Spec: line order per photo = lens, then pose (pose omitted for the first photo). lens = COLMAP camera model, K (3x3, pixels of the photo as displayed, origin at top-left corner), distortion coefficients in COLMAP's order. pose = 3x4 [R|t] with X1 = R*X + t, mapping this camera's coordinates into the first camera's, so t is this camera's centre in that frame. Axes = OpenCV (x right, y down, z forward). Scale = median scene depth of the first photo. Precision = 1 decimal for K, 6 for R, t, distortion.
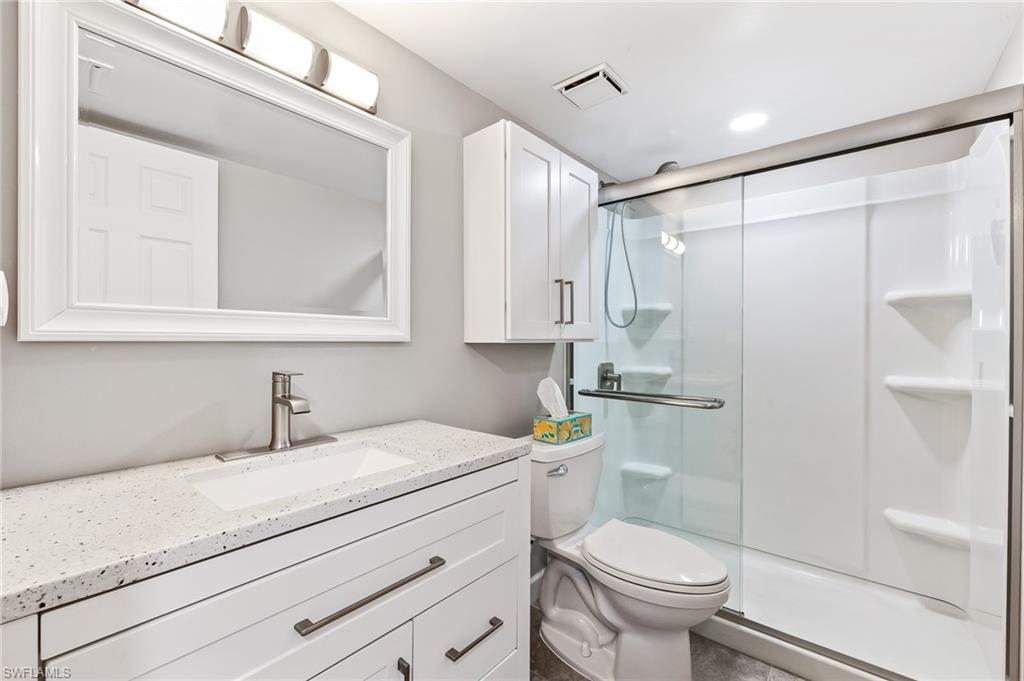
lens RADIAL K [[427.4, 0, 512.0], [0, 427.4, 340.5], [0, 0, 1]] dist [0.001734, 0.000354]
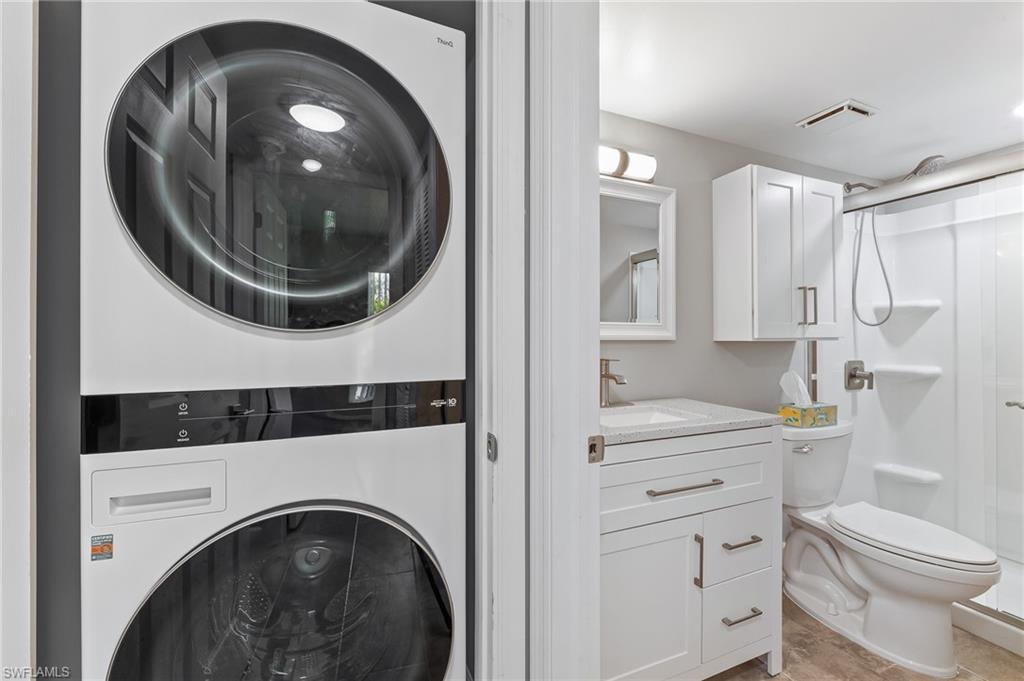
lens RADIAL K [[429.7, 0, 514.3], [0, 429.7, 335.0], [0, 0, 1]] dist [-0.000391, -0.000325]
pose [[0.897425, -0.004153, -0.441148, -0.077666], [0.002361, 0.999987, -0.004610, -0.007617], [0.441161, 0.003095, 0.897423, -0.393095]]
